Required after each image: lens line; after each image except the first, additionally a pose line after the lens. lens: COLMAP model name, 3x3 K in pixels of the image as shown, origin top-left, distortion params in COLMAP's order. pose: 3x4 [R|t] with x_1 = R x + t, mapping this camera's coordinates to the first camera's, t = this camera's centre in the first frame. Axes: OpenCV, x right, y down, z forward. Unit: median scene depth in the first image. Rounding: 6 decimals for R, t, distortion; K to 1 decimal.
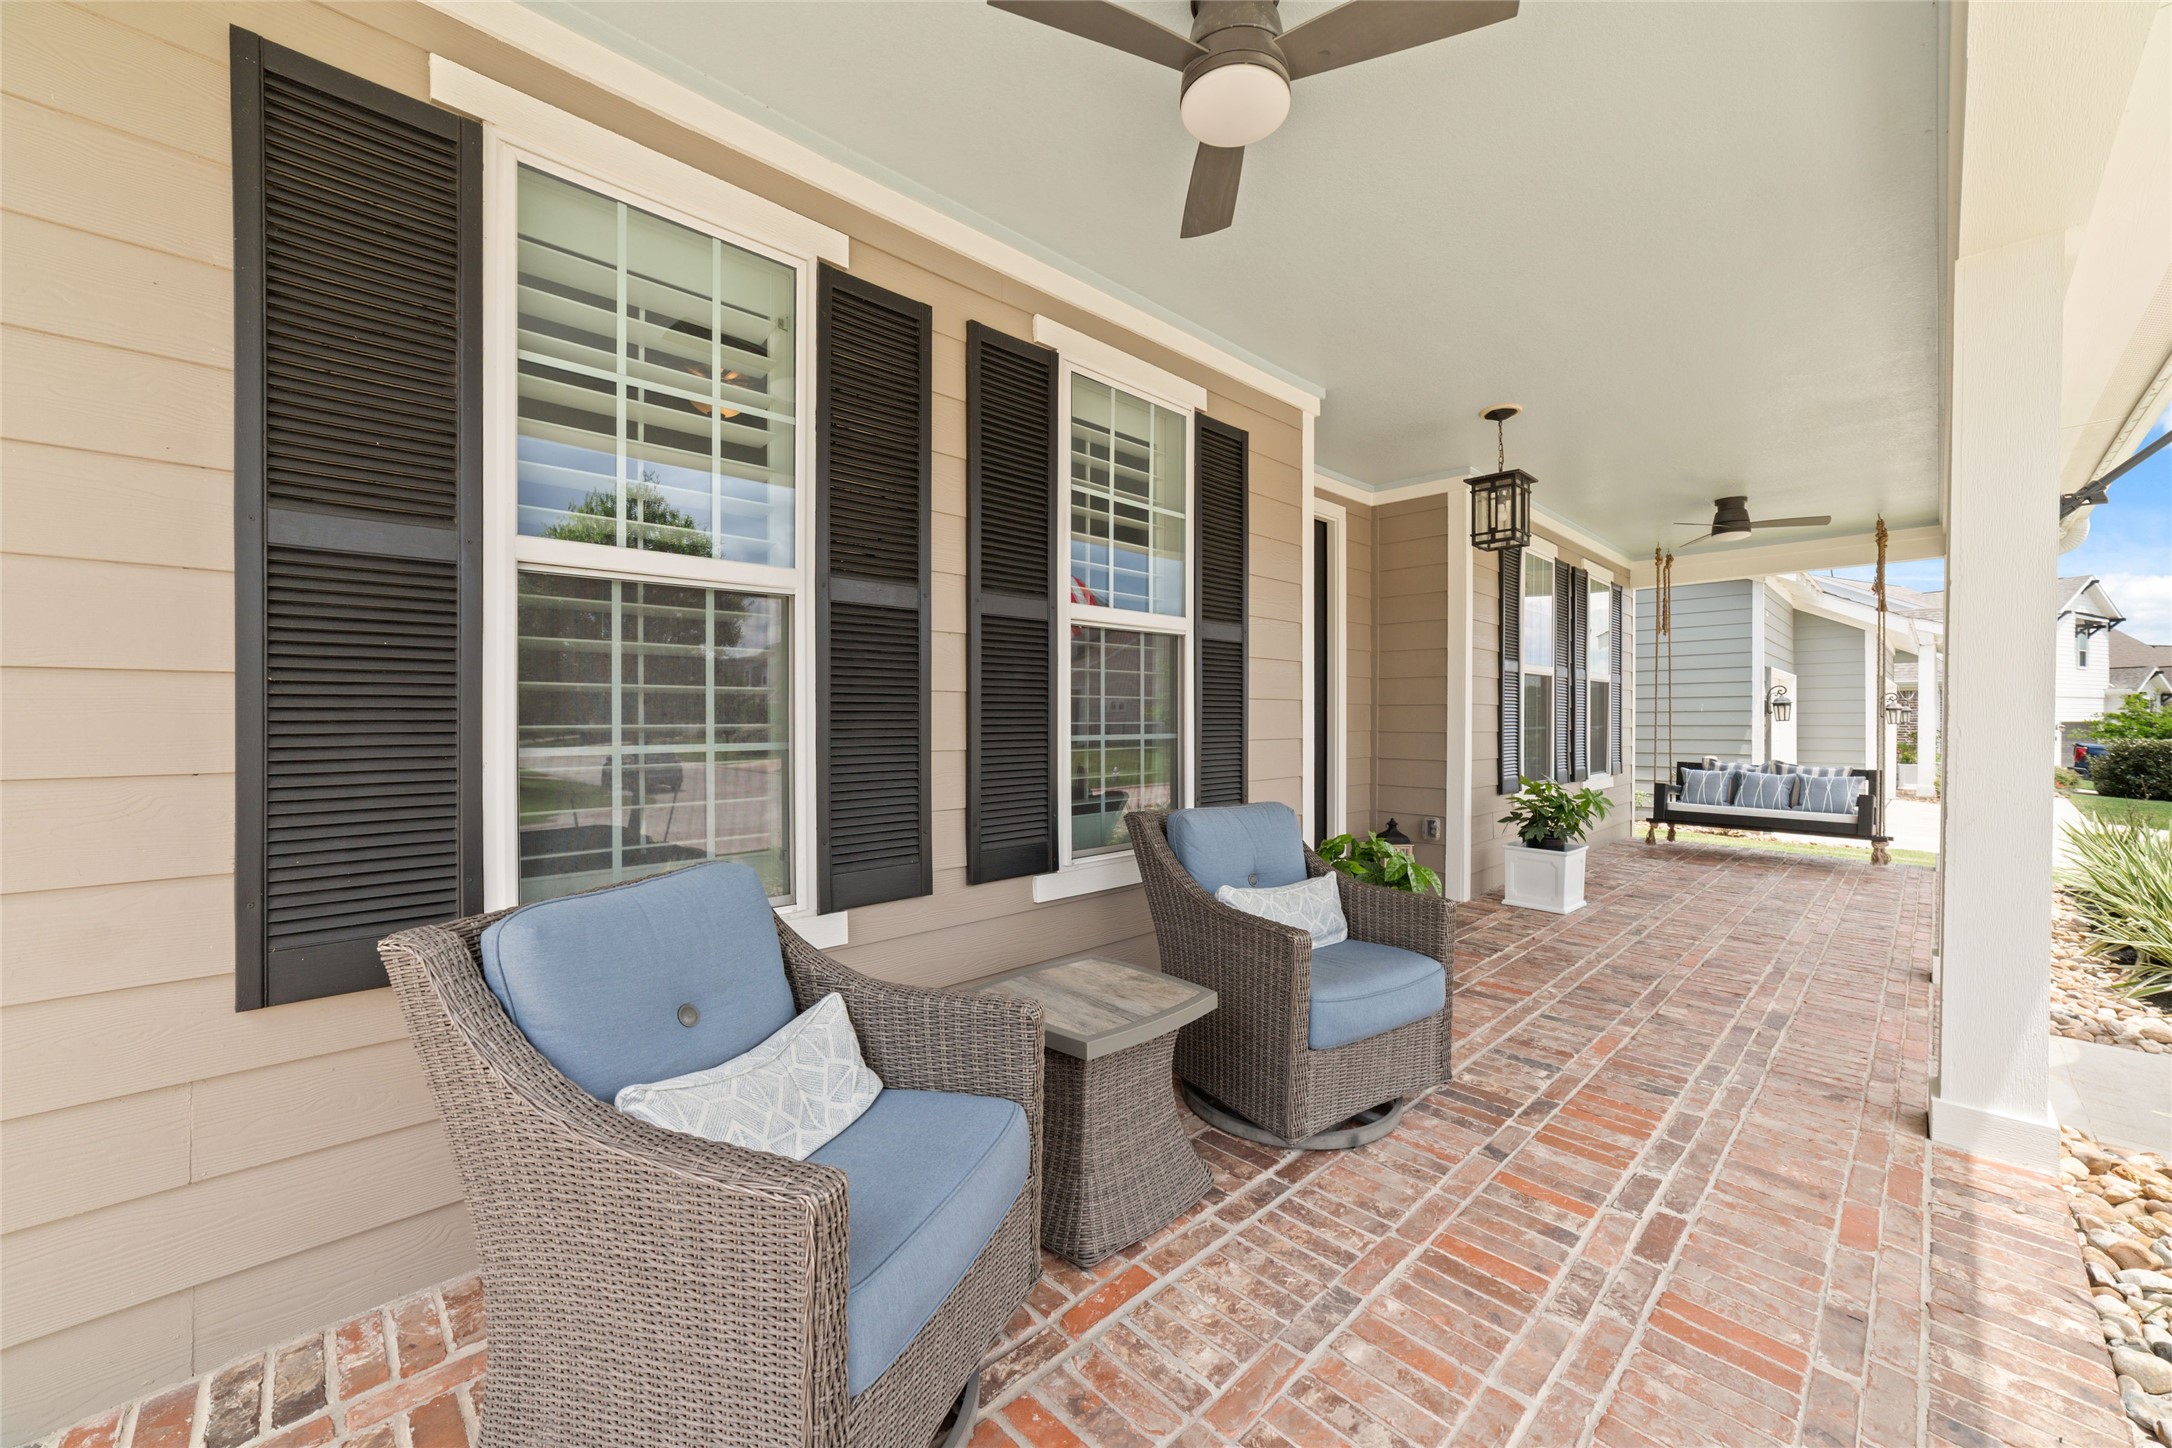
lens RADIAL K [[839.6, 0, 1109.0], [0, 839.6, 722.2], [0, 0, 1]] dist [-0.016141, 0.005291]
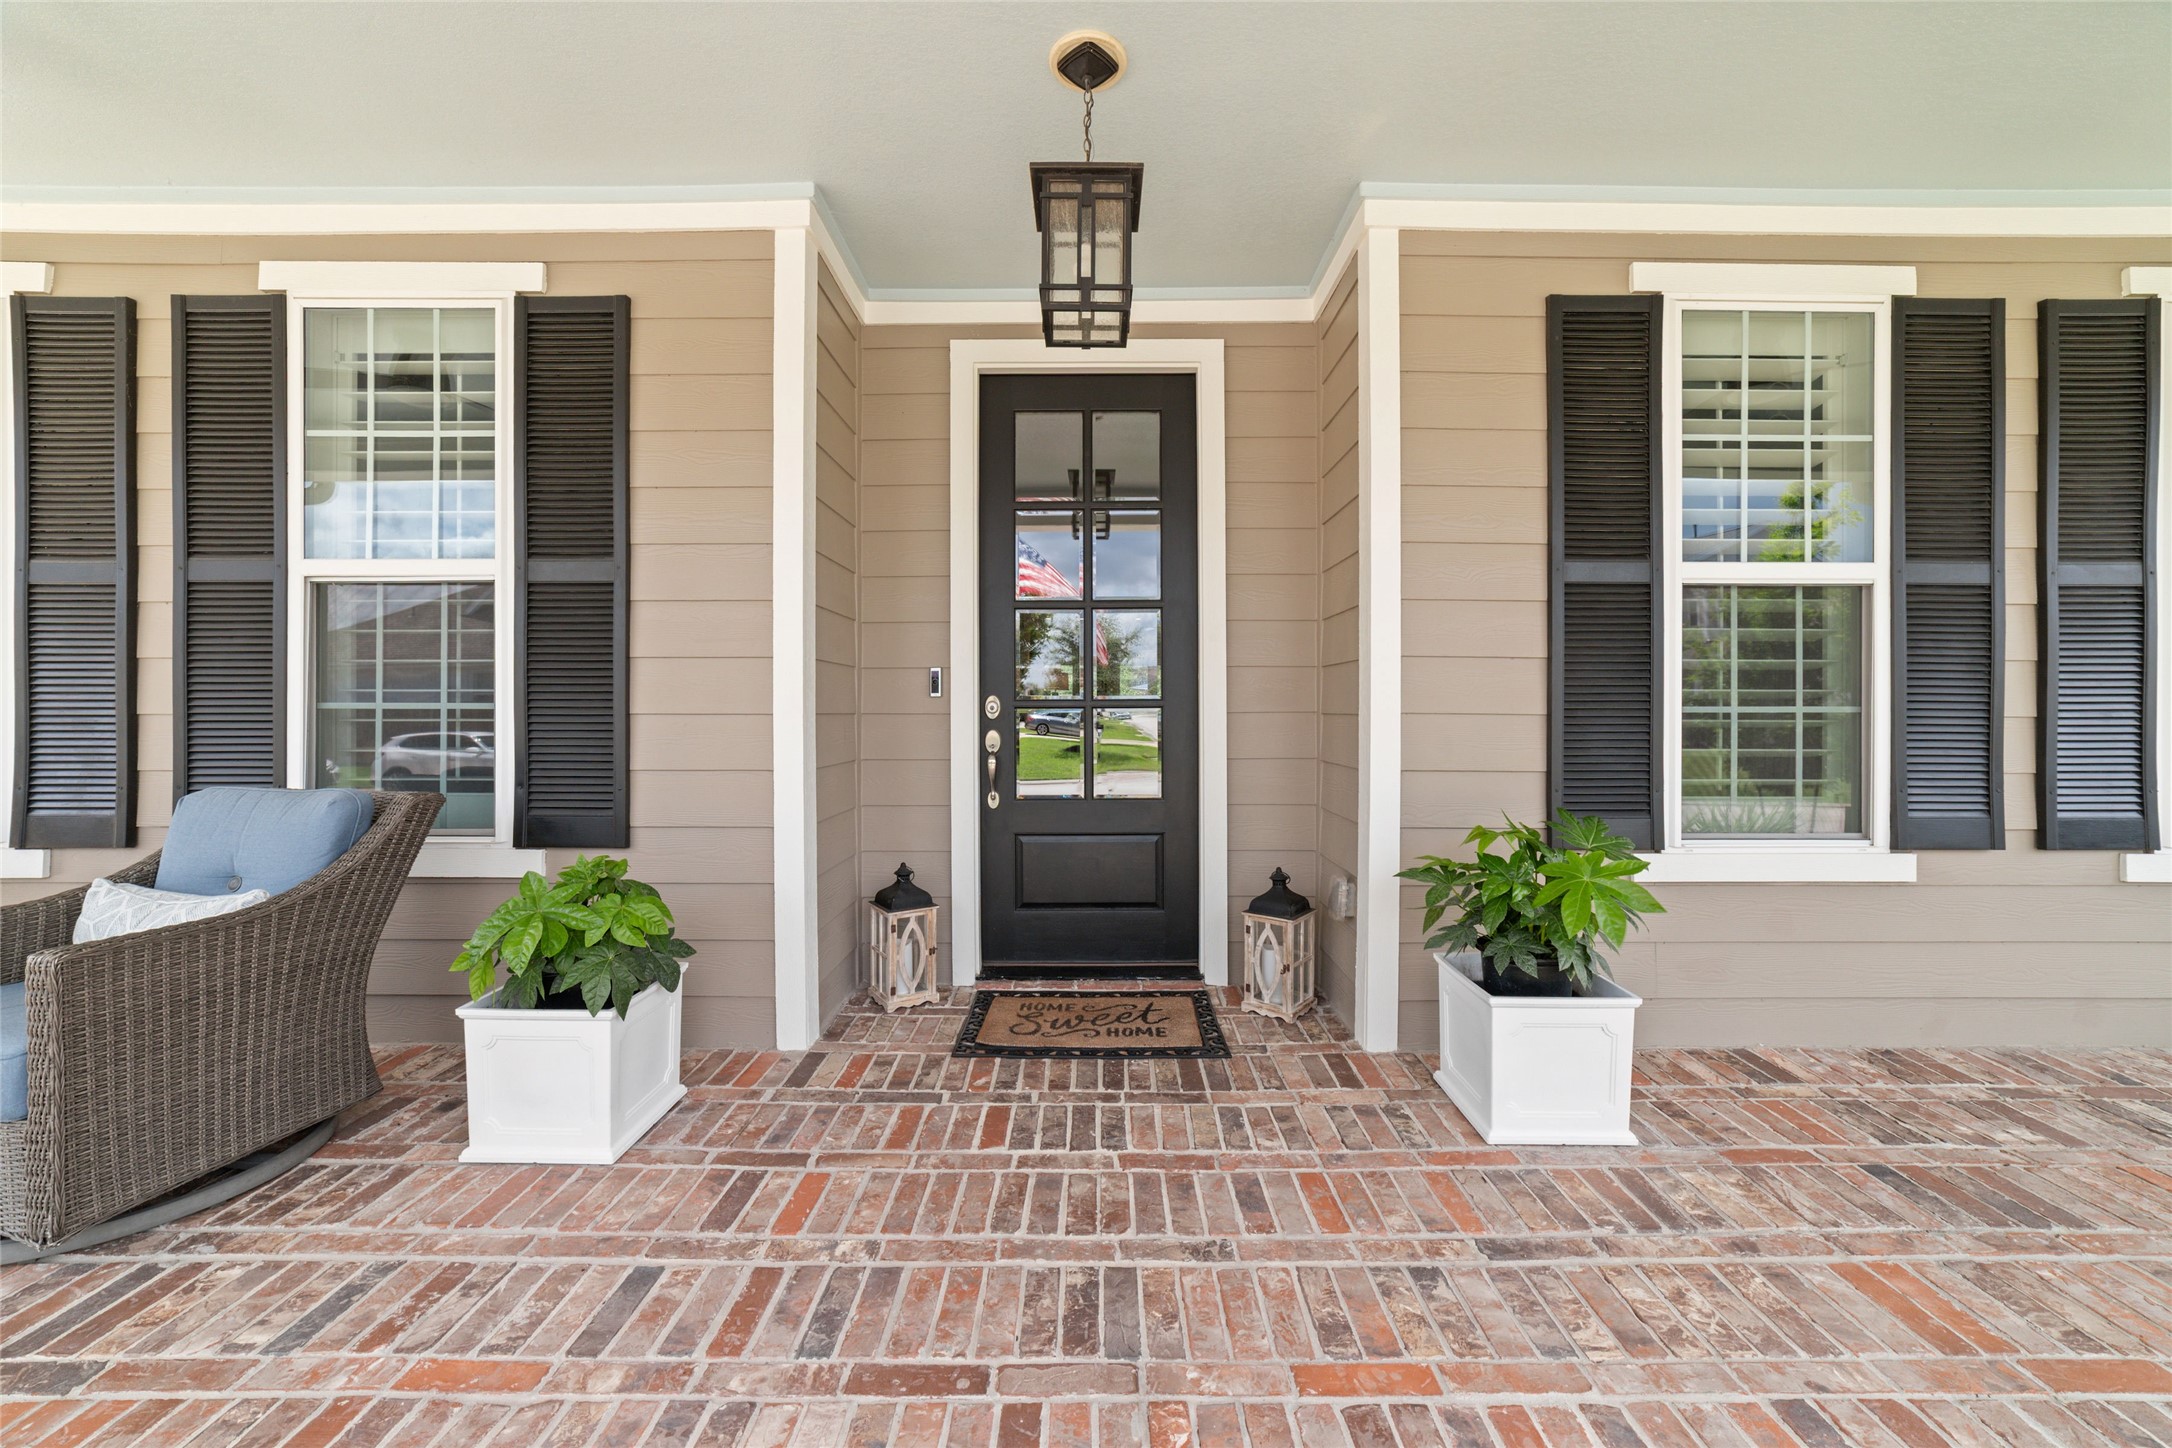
lens RADIAL K [[839.6, 0, 1103.7], [0, 839.6, 714.2], [0, 0, 1]] dist [-0.016141, 0.005291]
pose [[0.711287, 0.008945, -0.702845, 1.099416], [-0.008378, 0.999956, 0.004247, 0.015712], [0.702852, 0.002867, 0.711331, 0.868699]]
